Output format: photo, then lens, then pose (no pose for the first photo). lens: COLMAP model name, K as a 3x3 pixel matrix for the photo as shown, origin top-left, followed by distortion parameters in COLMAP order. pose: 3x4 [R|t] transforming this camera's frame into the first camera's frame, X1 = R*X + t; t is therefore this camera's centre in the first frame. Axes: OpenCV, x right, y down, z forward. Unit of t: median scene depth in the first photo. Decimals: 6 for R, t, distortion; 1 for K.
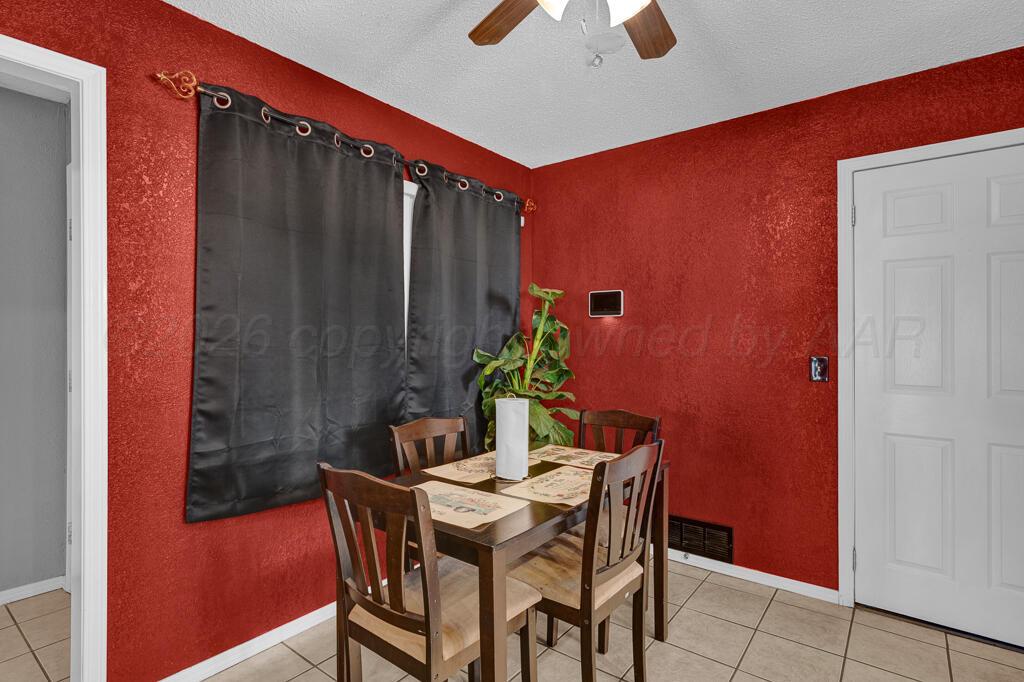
lens RADIAL K [[516.6, 0, 507.3], [0, 516.6, 337.5], [0, 0, 1]] dist [0.005240, 0.000871]
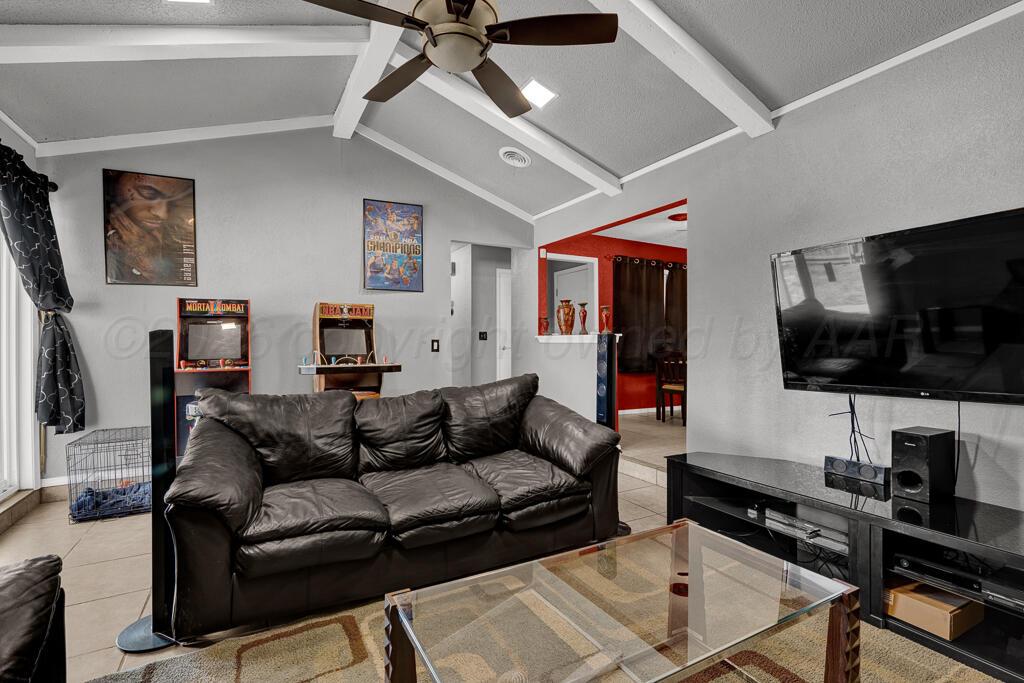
lens RADIAL K [[479.6, 0, 512.6], [0, 479.6, 341.7], [0, 0, 1]] dist [0.000093, 0.000003]
pose [[0.917662, -0.003442, -0.397348, 0.113962], [0.005148, 0.999982, 0.003226, 0.117844], [0.397329, -0.005006, 0.917663, -2.174413]]
